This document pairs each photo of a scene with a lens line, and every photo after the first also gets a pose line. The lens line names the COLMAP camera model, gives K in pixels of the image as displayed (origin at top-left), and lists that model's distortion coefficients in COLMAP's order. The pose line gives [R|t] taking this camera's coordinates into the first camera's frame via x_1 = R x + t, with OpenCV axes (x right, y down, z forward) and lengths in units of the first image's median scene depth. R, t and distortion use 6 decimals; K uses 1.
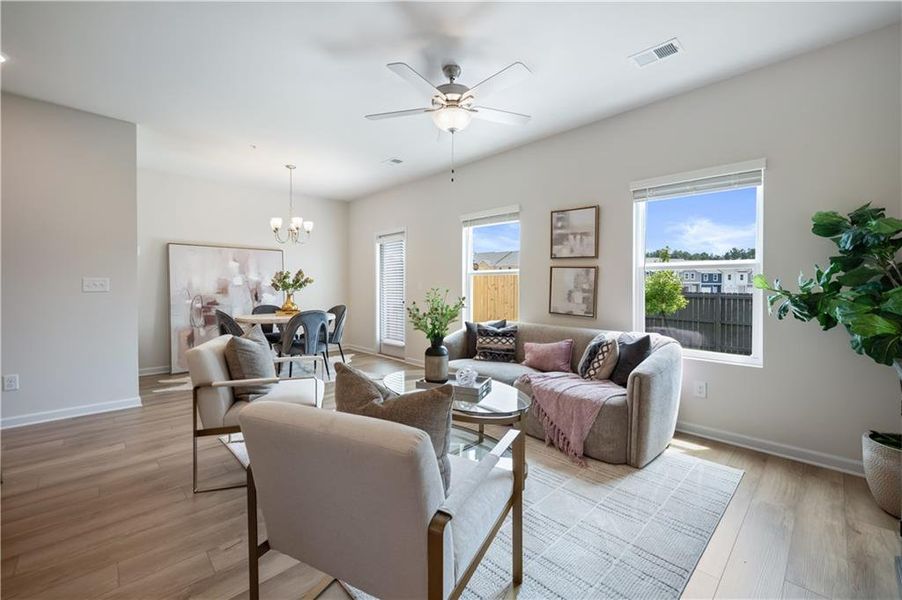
lens RADIAL K [[370.0, 0, 452.6], [0, 370.0, 290.2], [0, 0, 1]] dist [-0.000093, -0.000200]
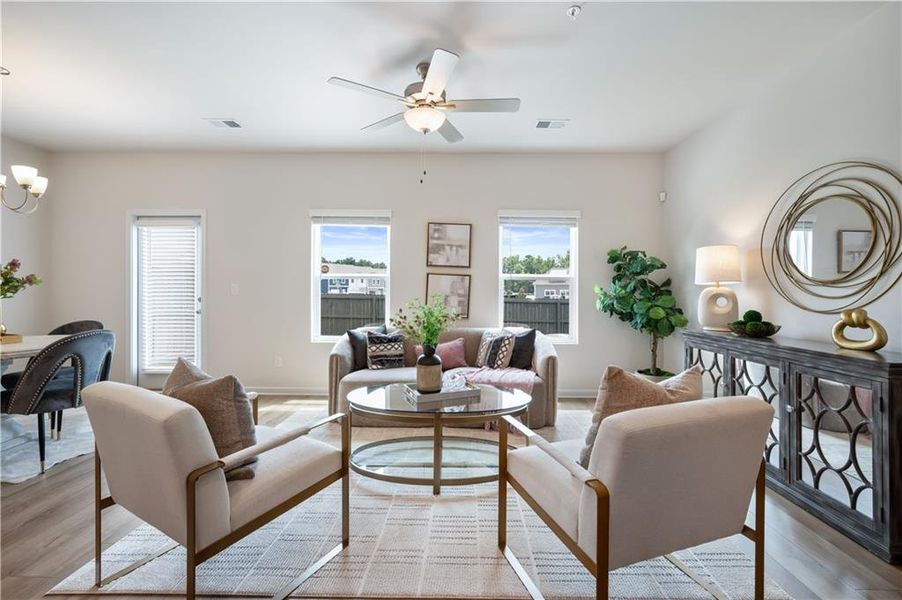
lens RADIAL K [[367.6, 0, 452.7], [0, 367.6, 293.7], [0, 0, 1]] dist [-0.002611, -0.000097]
pose [[0.702166, -0.002137, 0.712010, -0.458961], [0.003474, 0.999994, -0.000425, -0.003632], [-0.712005, 0.002772, 0.702169, 0.200171]]
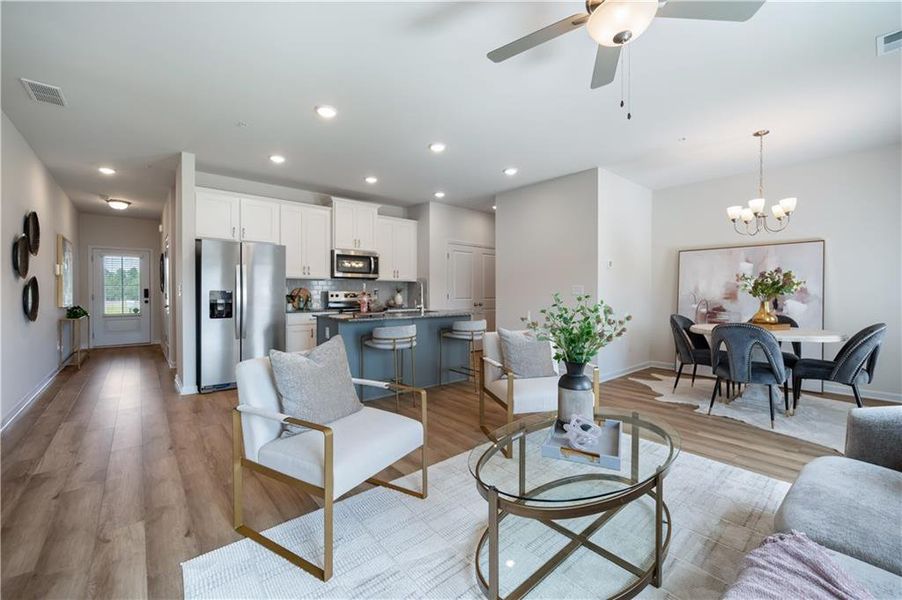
lens RADIAL K [[367.6, 0, 452.7], [0, 367.6, 293.7], [0, 0, 1]] dist [-0.002611, -0.000097]
pose [[-0.061576, 0.006416, -0.998082, 0.458090], [-0.009980, 0.999925, 0.007044, -0.005046], [0.998053, 0.010394, -0.061507, 0.549404]]
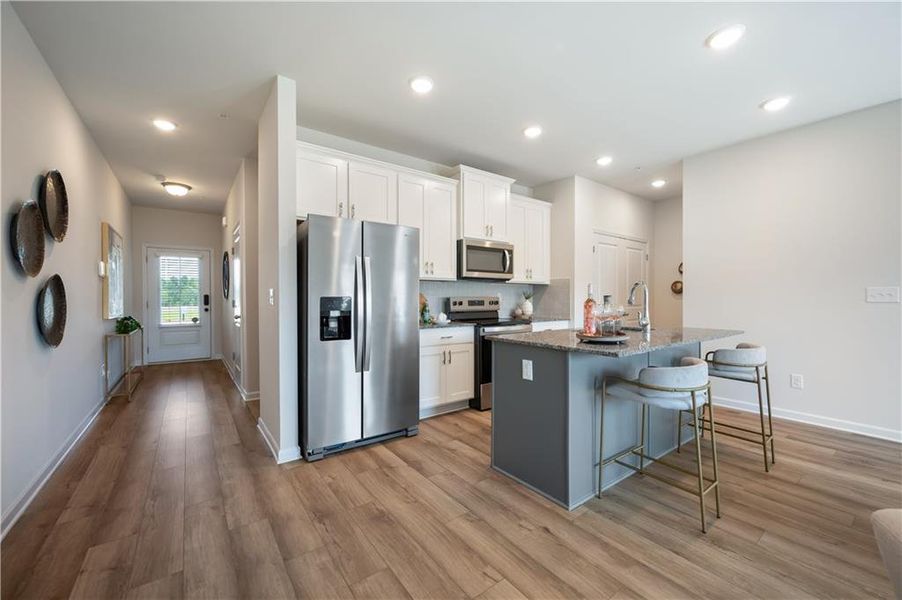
lens RADIAL K [[356.9, 0, 451.0], [0, 356.9, 300.0], [0, 0, 1]] dist [-0.001904, -0.000498]
pose [[-0.134080, 0.008332, -0.990936, 0.022510], [-0.008187, 0.999921, 0.009515, -0.001246], [0.990937, 0.009389, -0.134001, 0.074380]]
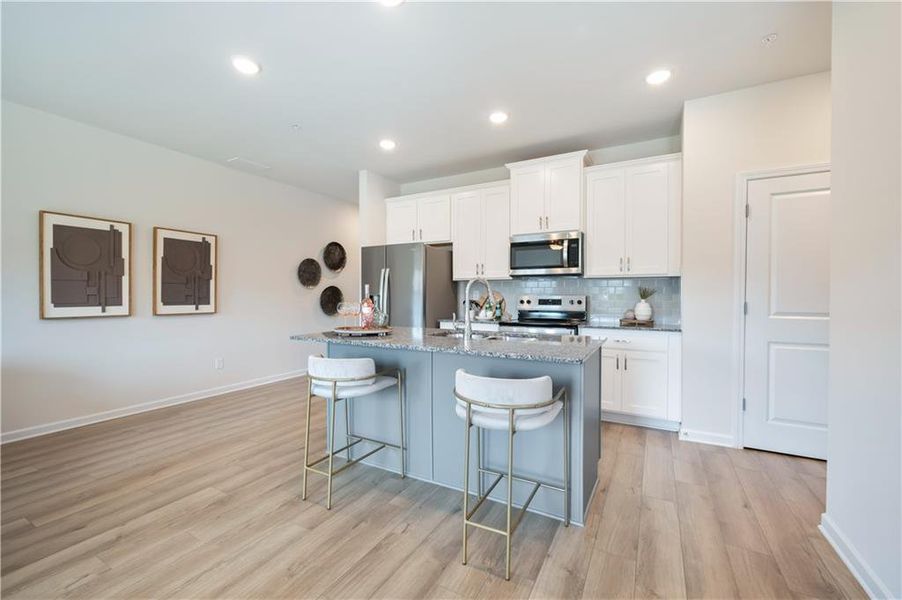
lens RADIAL K [[371.8, 0, 453.9], [0, 371.8, 298.9], [0, 0, 1]] dist [-0.000968, -0.000281]
pose [[-0.955117, 0.004503, -0.296196, -0.544190], [-0.001775, 0.999780, 0.020923, -0.012872], [0.296225, 0.020510, -0.954898, 0.963567]]
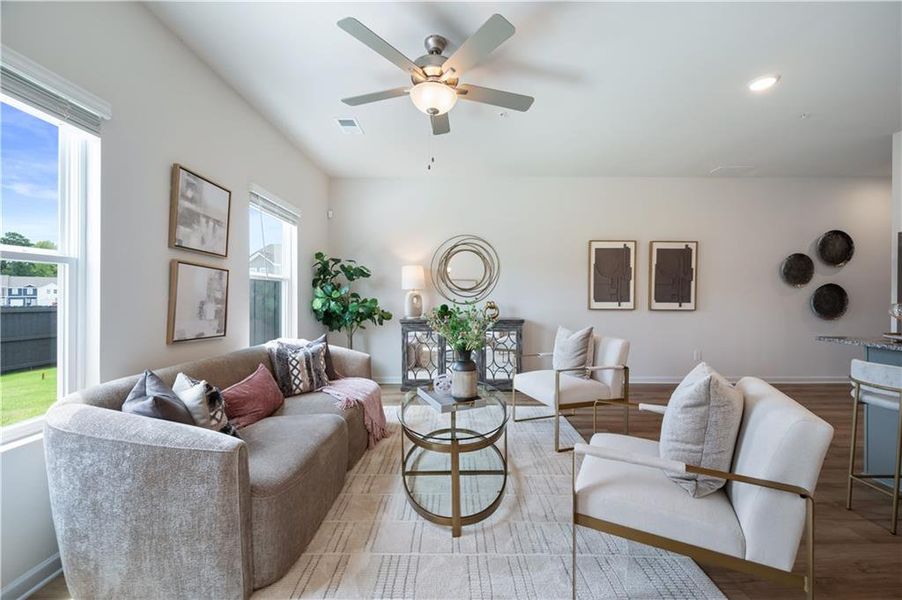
lens RADIAL K [[356.0, 0, 454.6], [0, 356.0, 296.2], [0, 0, 1]] dist [0.000720, -0.000095]
pose [[-0.718531, -0.004823, 0.695479, -0.438764], [0.005835, 0.999899, 0.012962, -0.013846], [-0.695471, 0.013371, -0.718430, 1.128889]]
